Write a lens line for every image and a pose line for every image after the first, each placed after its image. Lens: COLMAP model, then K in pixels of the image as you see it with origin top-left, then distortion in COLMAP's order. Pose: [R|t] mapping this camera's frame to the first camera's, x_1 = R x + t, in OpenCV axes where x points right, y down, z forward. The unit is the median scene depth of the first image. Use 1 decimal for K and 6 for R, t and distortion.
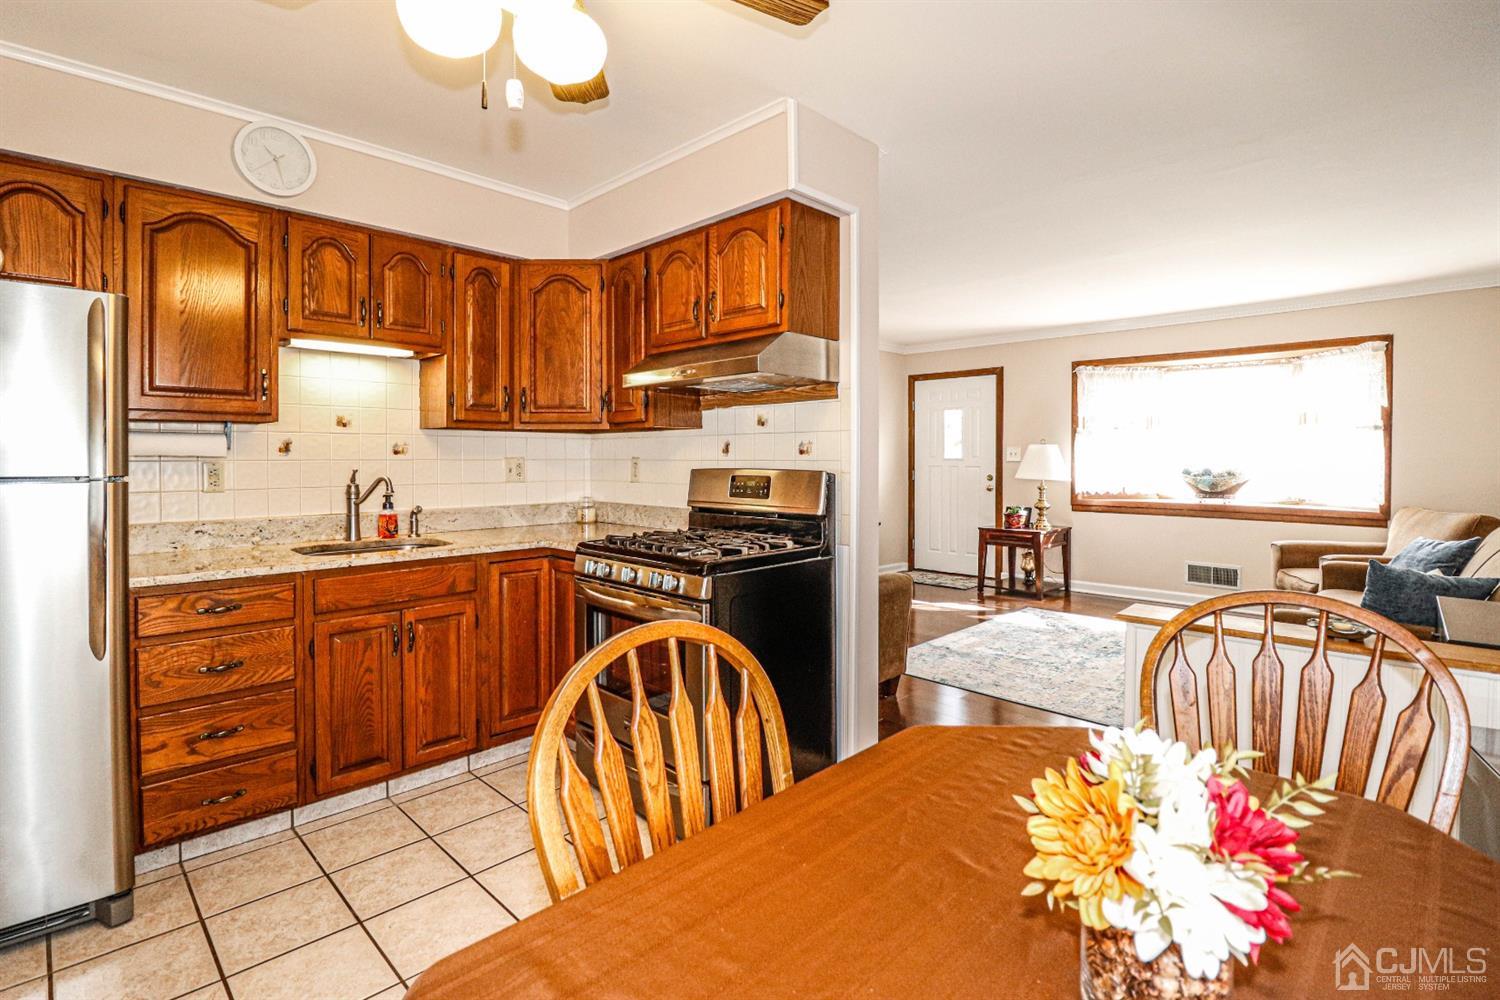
lens RADIAL K [[707.4, 0, 738.1], [0, 707.4, 465.4], [0, 0, 1]] dist [-0.002240, -0.000624]
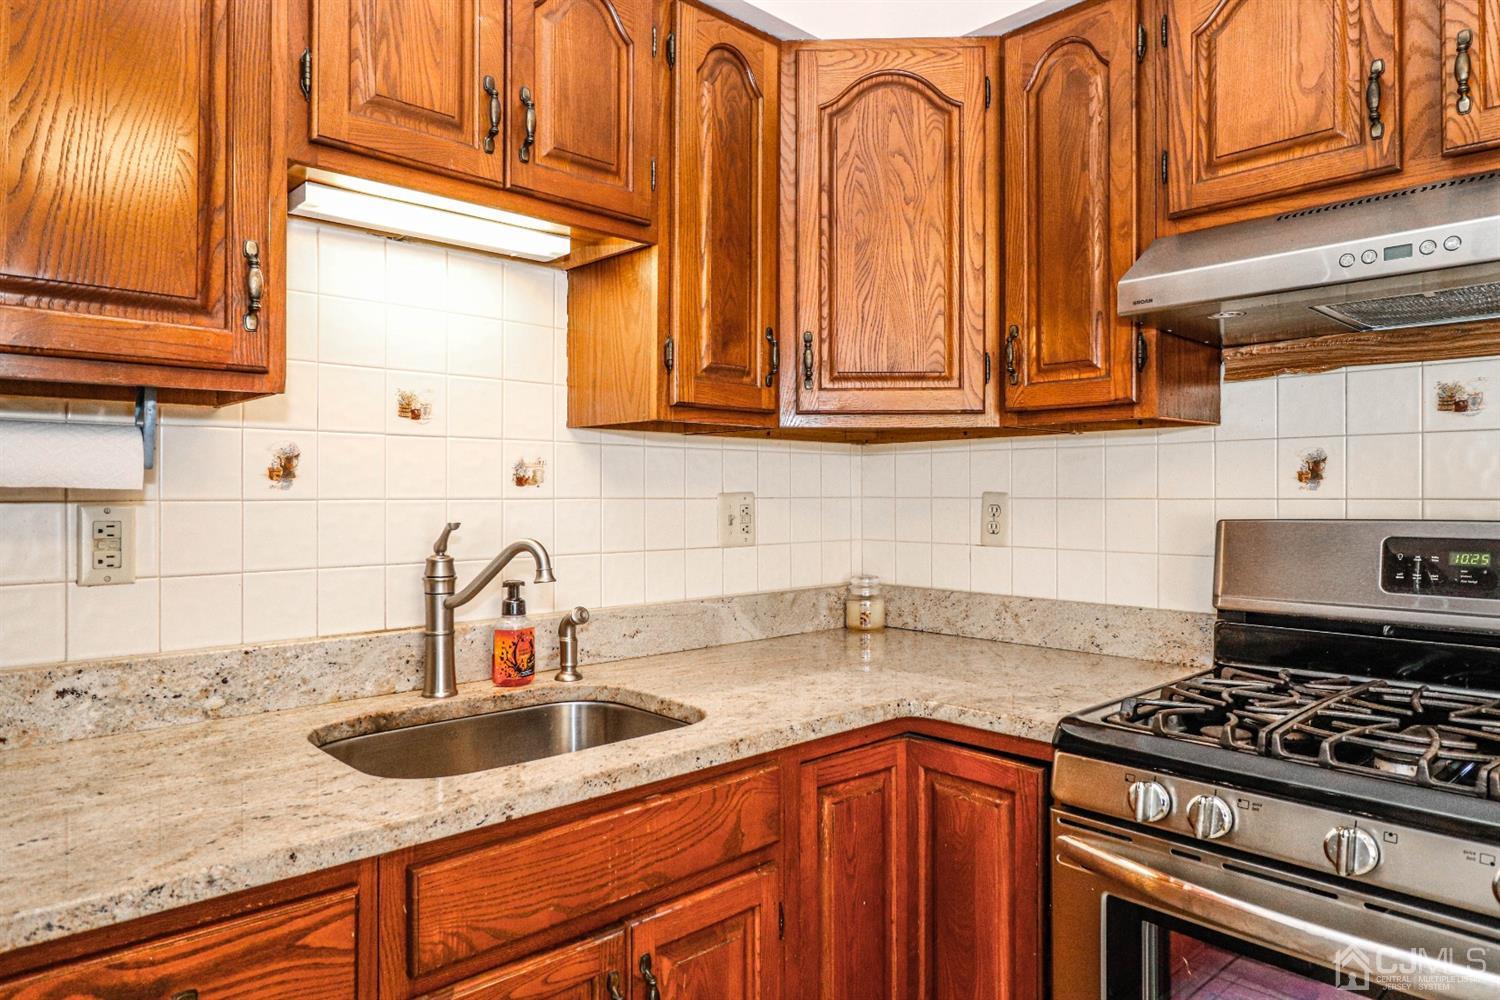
lens RADIAL K [[935.6, 0, 749.4], [0, 935.6, 490.6], [0, 0, 1]] dist [0.007927, 0.000388]
pose [[0.999289, -0.001158, -0.037689, -0.345028], [0.000550, 0.999870, -0.016144, -0.003530], [0.037703, 0.016111, 0.999159, 0.463385]]
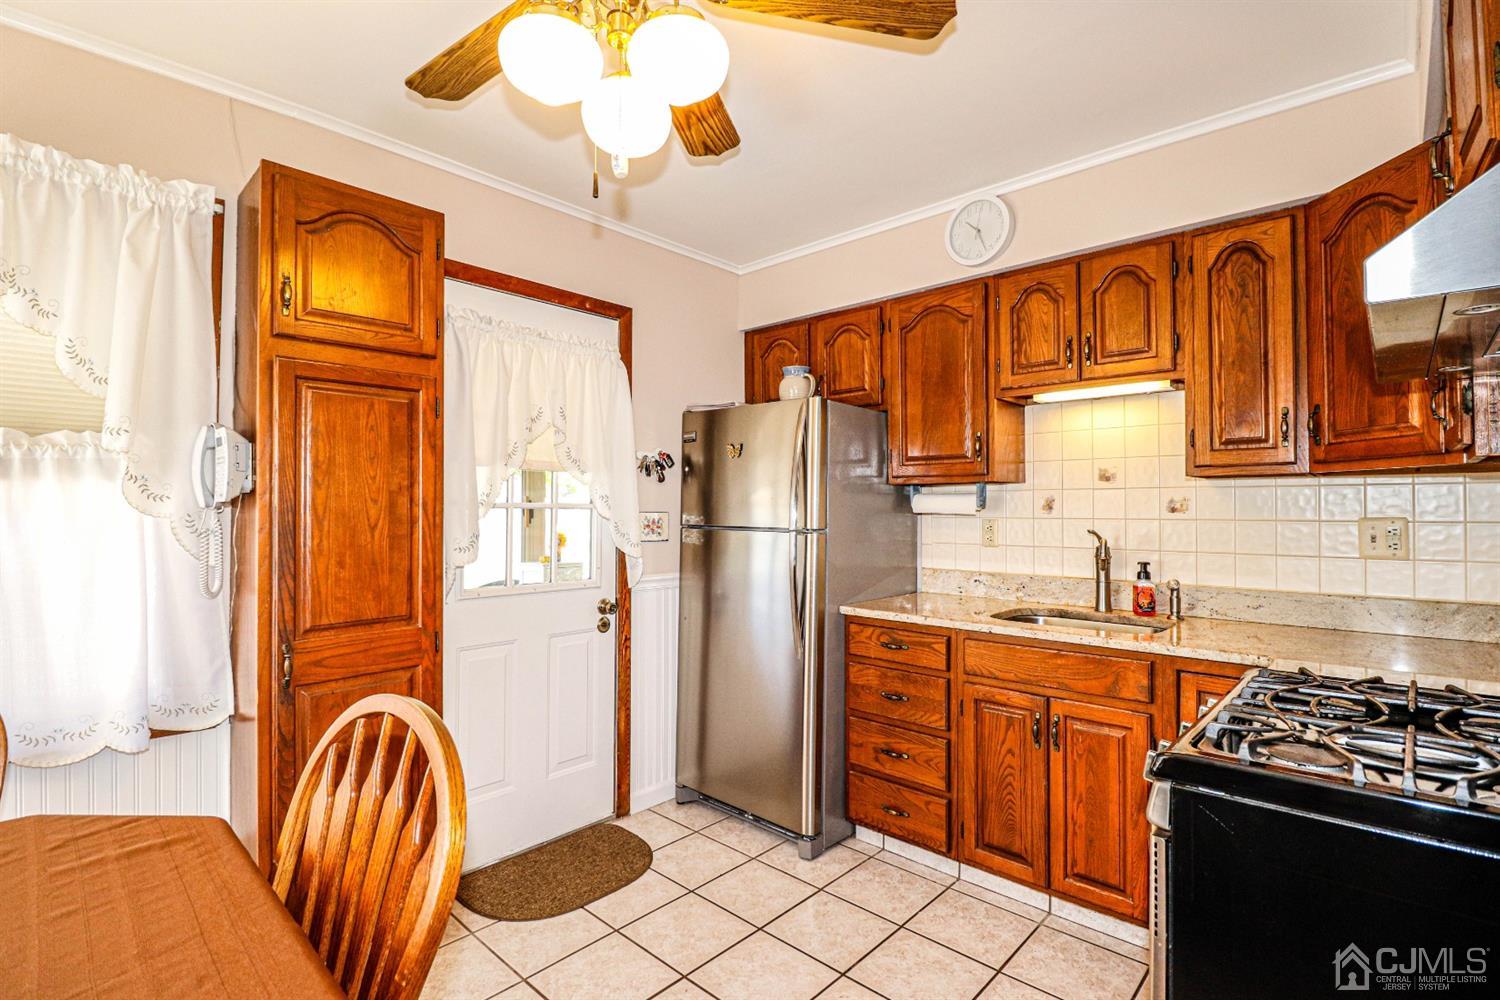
lens RADIAL K [[709.1, 0, 747.1], [0, 709.1, 497.0], [0, 0, 1]] dist [-0.001929, -0.012932]
pose [[0.038728, -0.017910, -0.999089, 0.315374], [-0.013701, 0.999736, -0.018453, -0.012586], [0.999156, 0.014403, 0.038473, 0.524995]]
